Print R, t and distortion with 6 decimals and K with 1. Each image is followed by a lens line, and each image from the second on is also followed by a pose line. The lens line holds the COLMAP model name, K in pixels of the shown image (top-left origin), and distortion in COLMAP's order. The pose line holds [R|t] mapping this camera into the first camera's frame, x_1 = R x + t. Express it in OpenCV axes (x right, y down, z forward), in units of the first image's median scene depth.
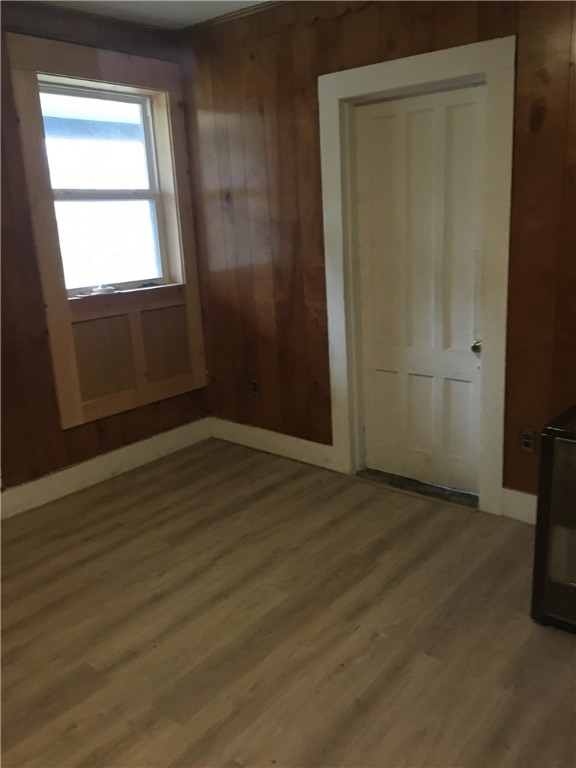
lens RADIAL K [[646.4, 0, 290.6], [0, 646.4, 385.7], [0, 0, 1]] dist [0.038511, -0.031403]
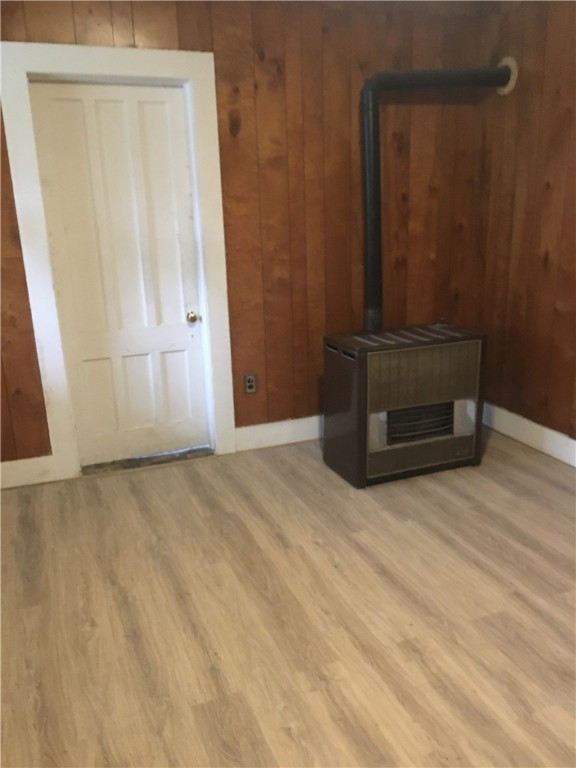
lens RADIAL K [[646.4, 0, 291.9], [0, 646.4, 383.8], [0, 0, 1]] dist [0.038511, -0.031403]
pose [[0.484717, -0.213964, 0.848097, -0.654376], [0.221904, 0.967977, 0.117382, -0.043761], [-0.846055, 0.131299, 0.516674, 0.285782]]
